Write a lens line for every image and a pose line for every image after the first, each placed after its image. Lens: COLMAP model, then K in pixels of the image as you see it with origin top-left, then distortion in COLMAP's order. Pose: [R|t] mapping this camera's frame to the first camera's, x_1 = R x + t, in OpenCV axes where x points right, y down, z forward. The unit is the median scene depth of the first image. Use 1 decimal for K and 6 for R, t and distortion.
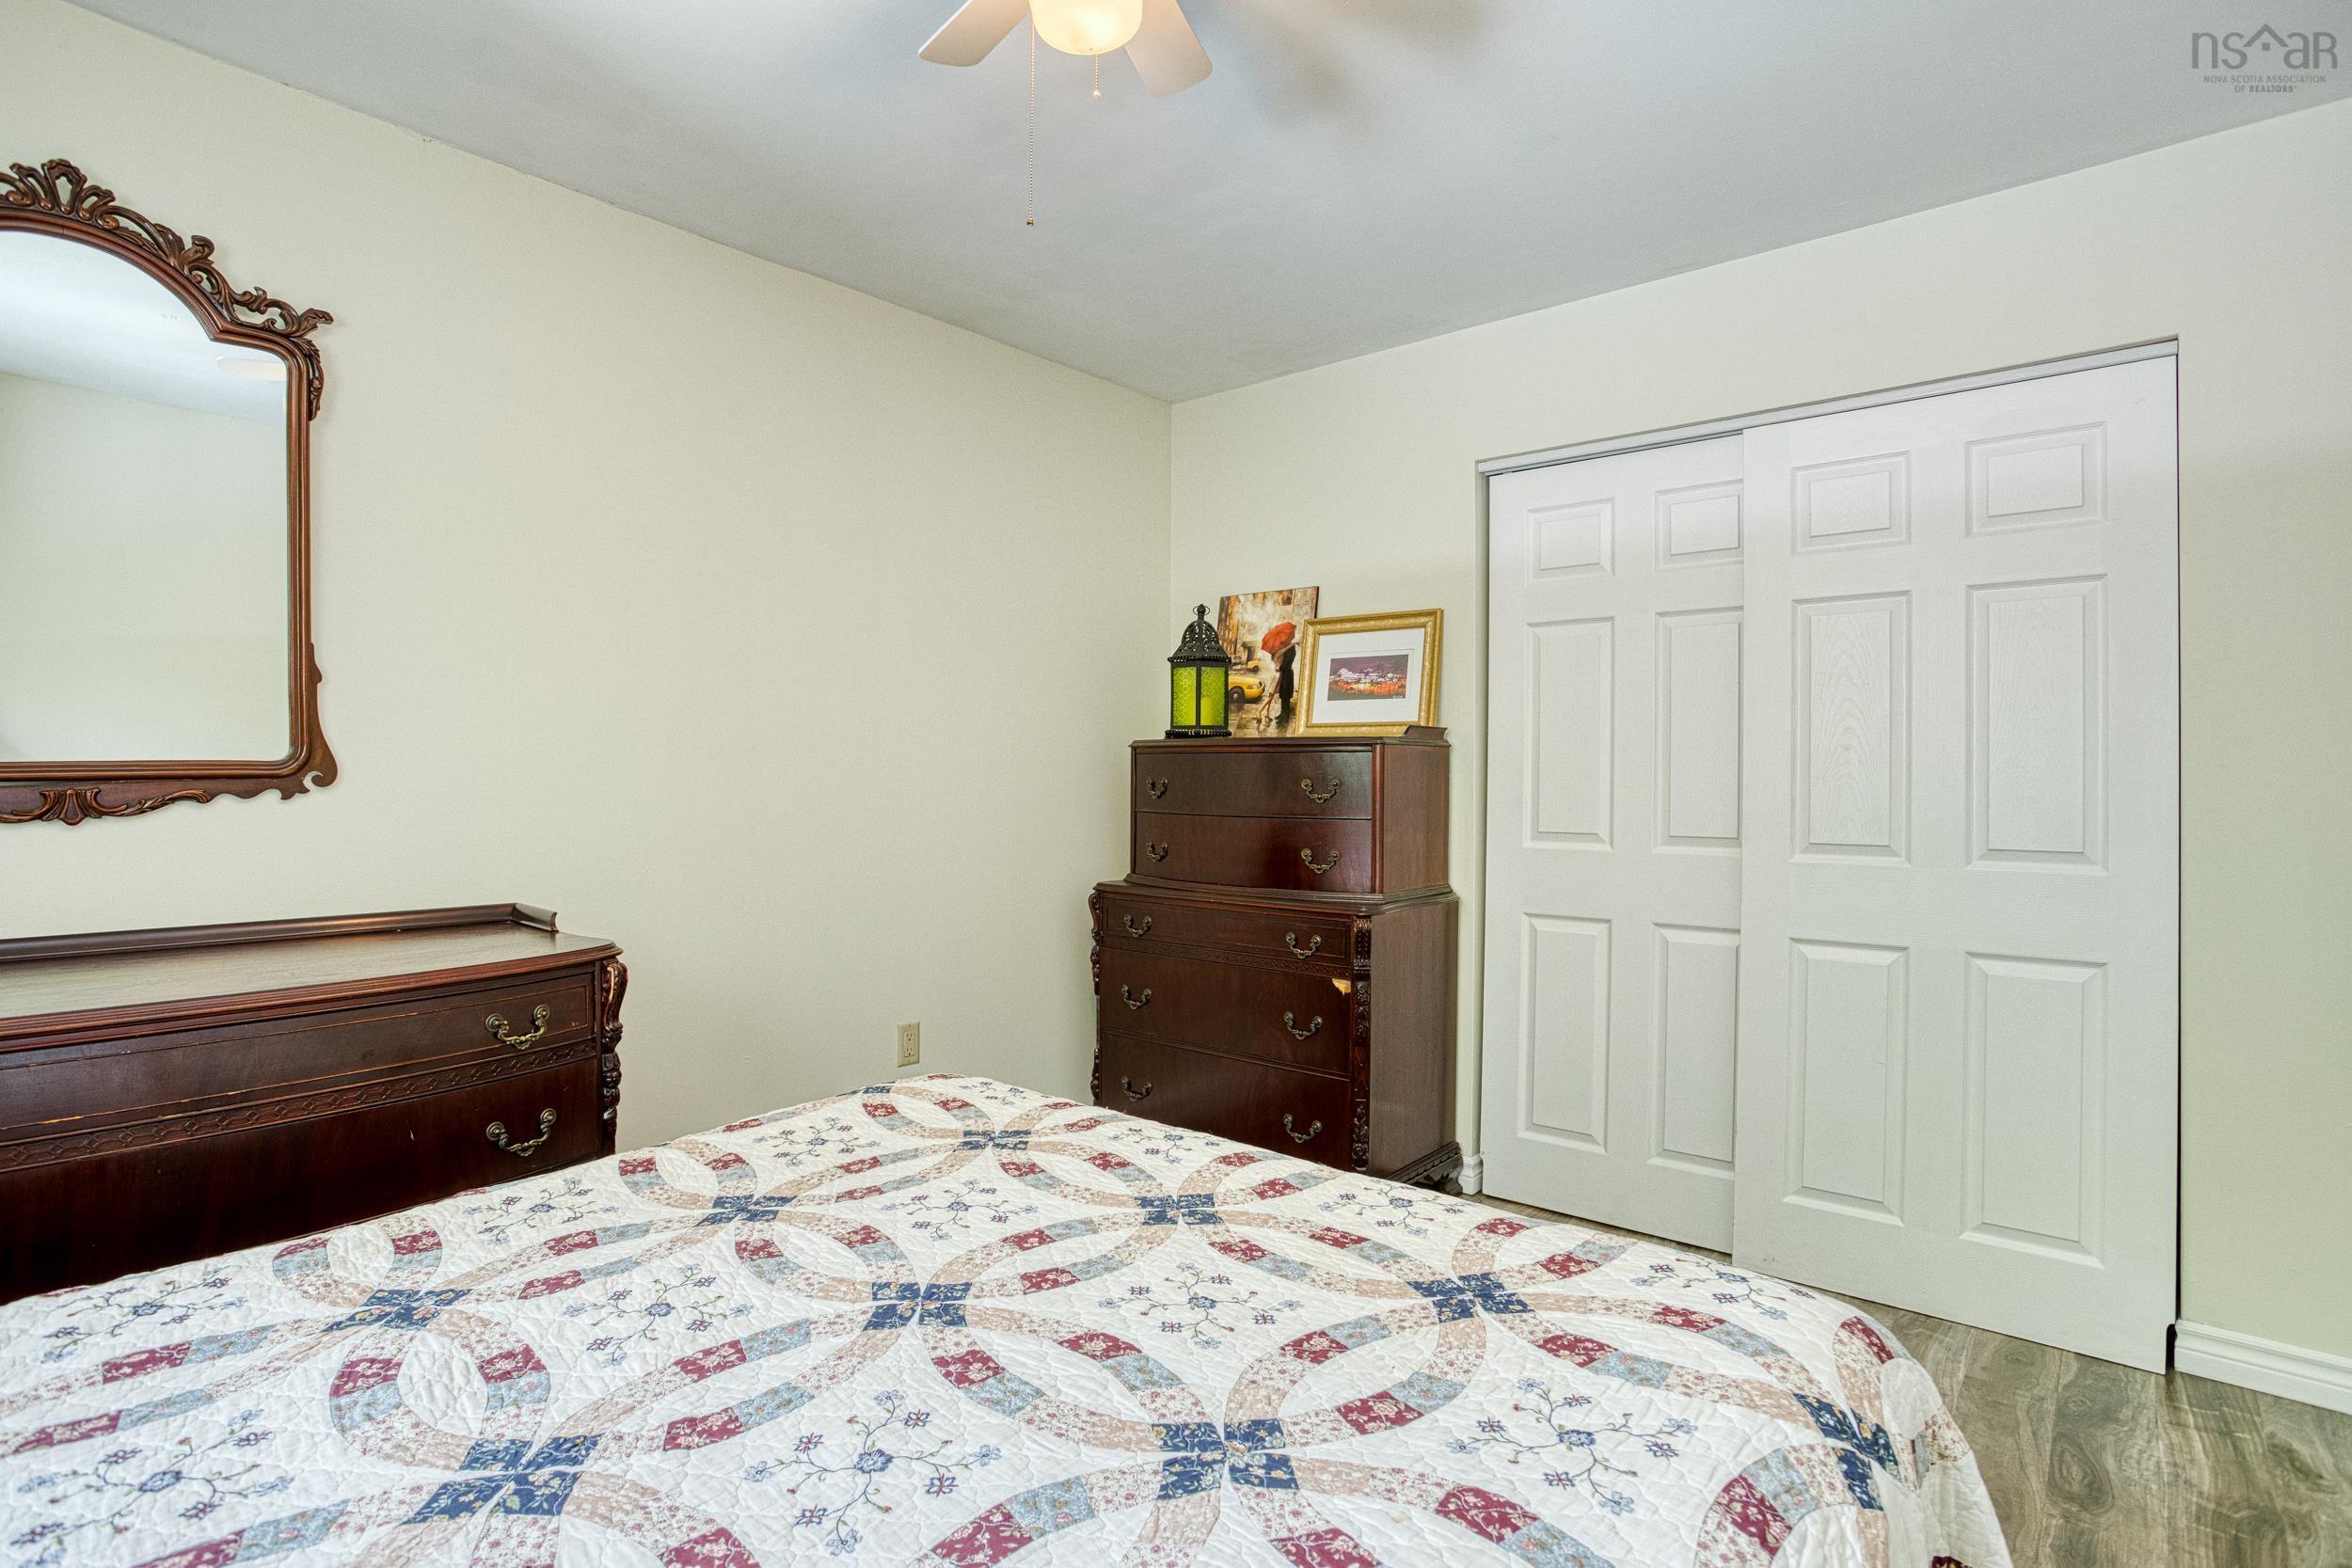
lens RADIAL K [[1168.5, 0, 1178.5], [0, 1168.5, 771.5], [0, 0, 1]] dist [-0.073231, 0.043484]
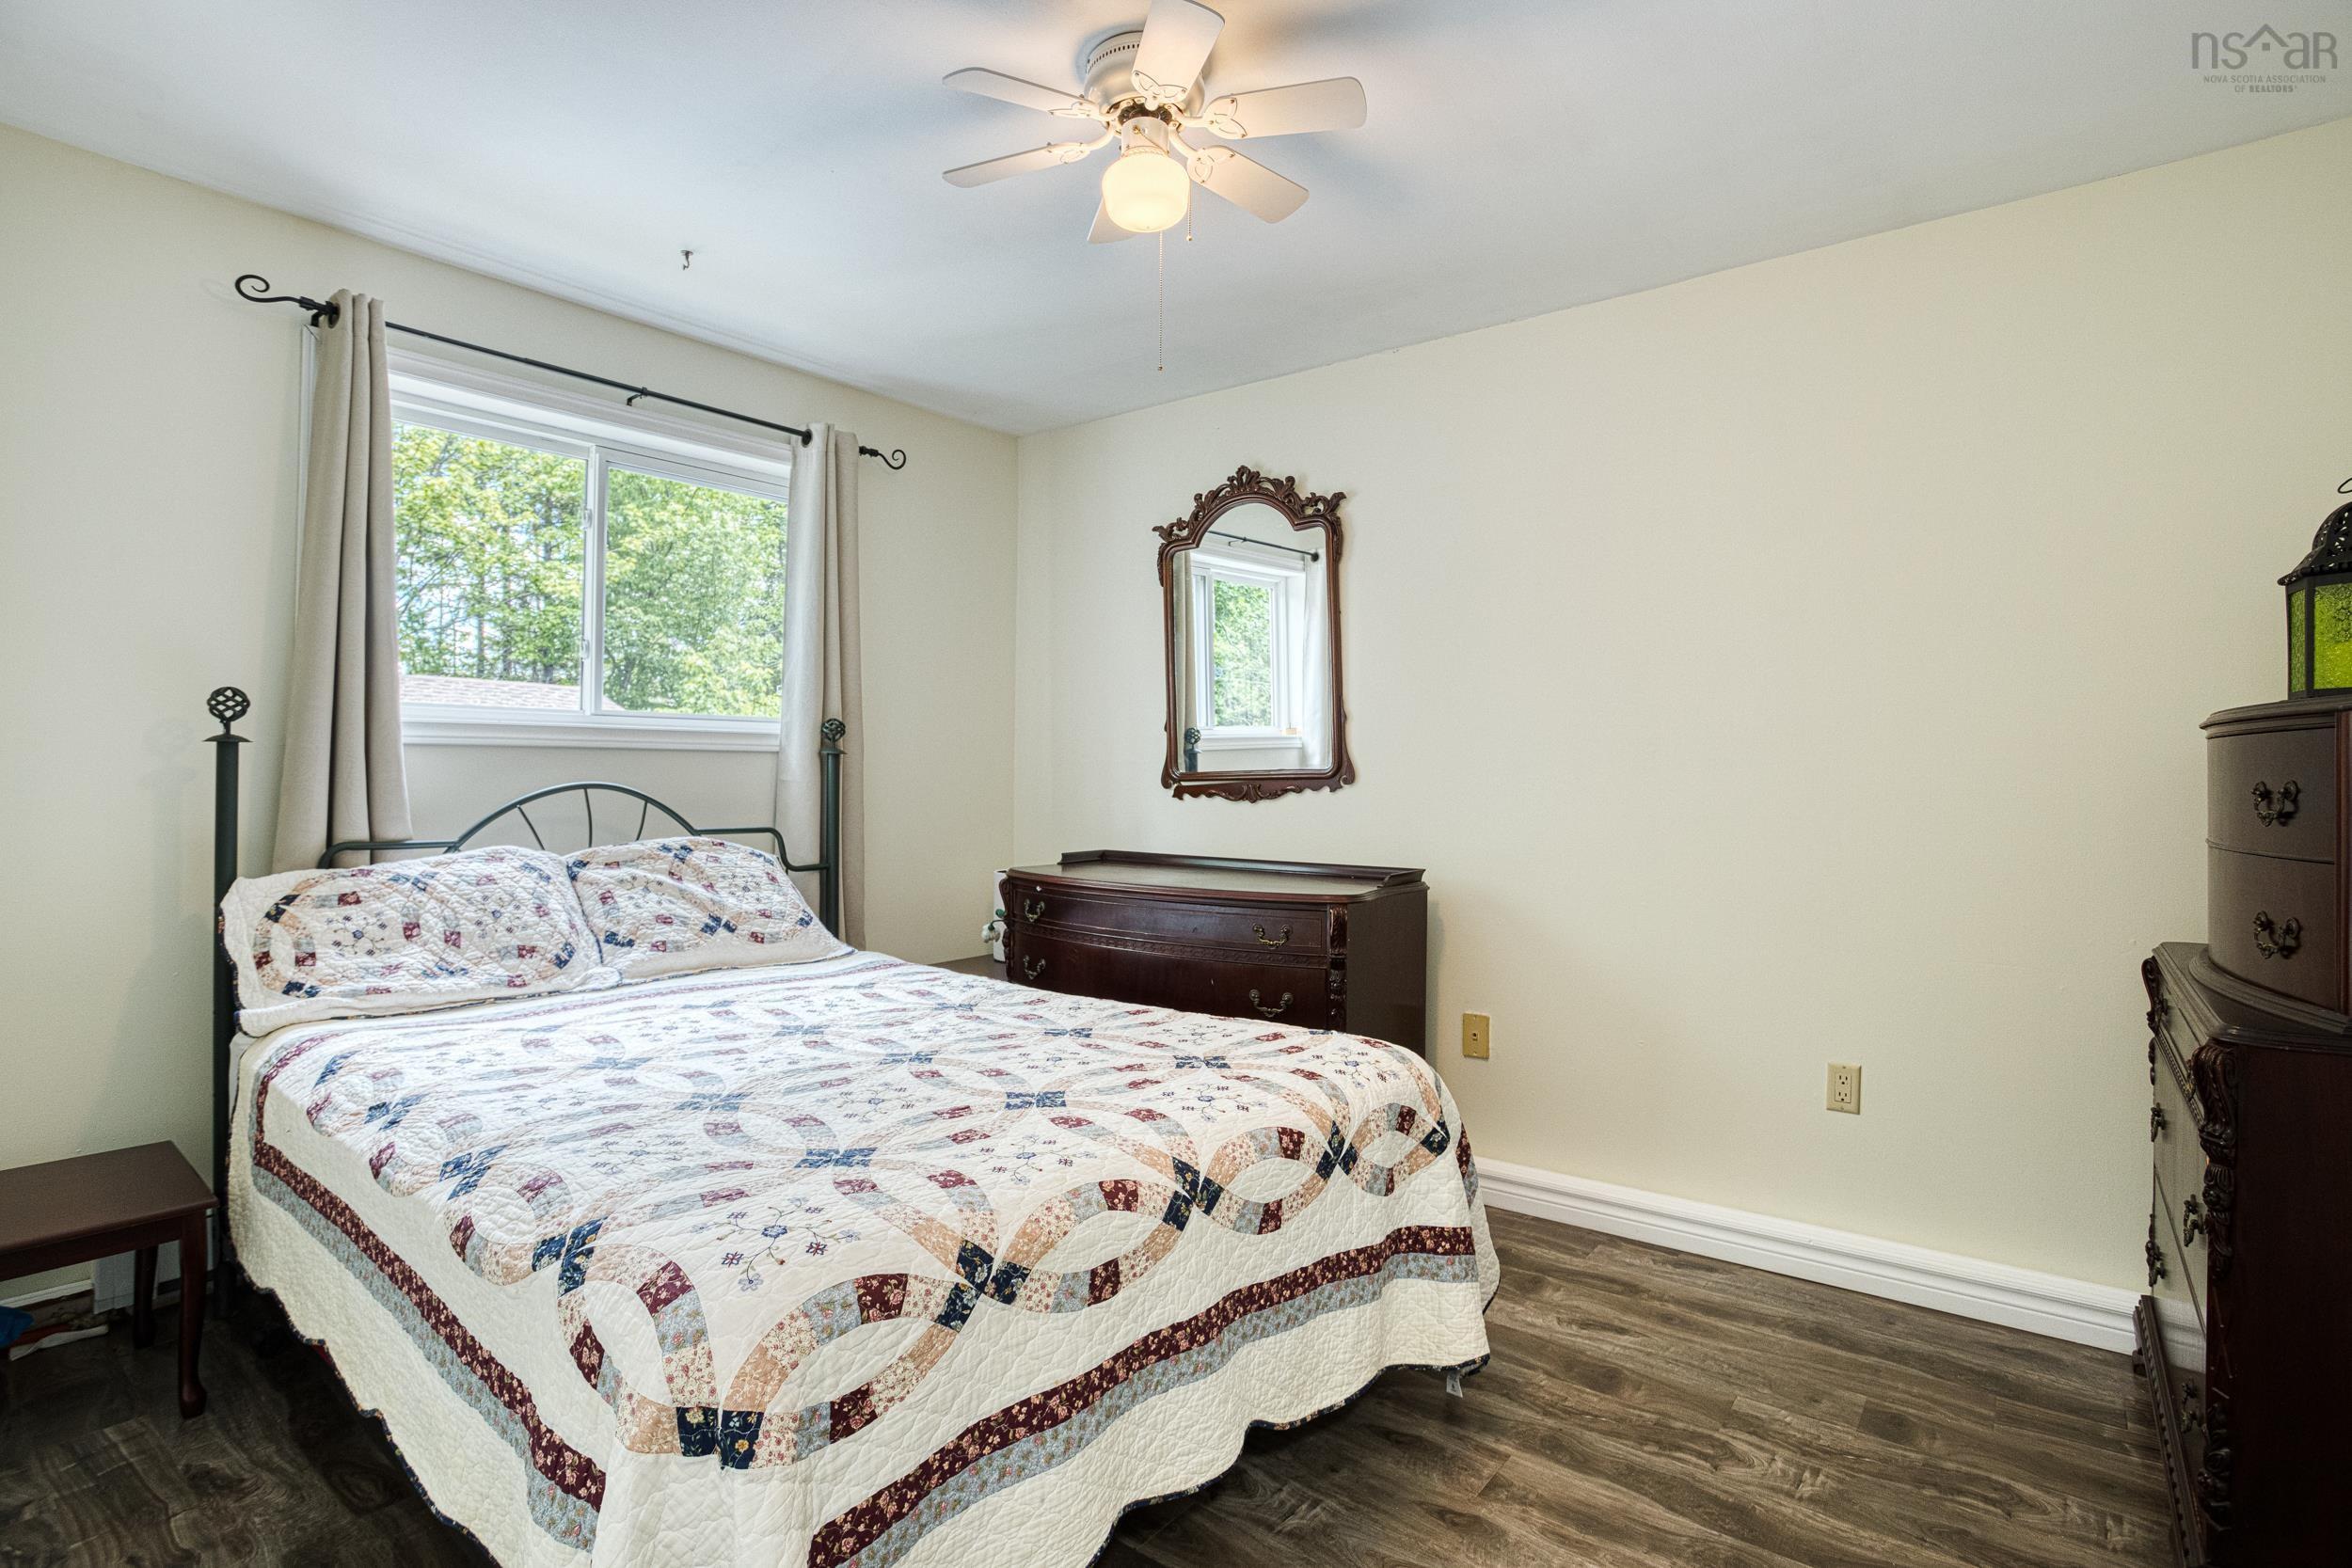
lens RADIAL K [[1168.5, 0, 1178.5], [0, 1168.5, 771.5], [0, 0, 1]] dist [-0.073231, 0.043484]
pose [[-0.008586, -0.006796, -0.999940, 1.033155], [-0.005123, 0.999964, -0.006752, 0.007740], [0.999950, 0.005065, -0.008620, 0.909836]]
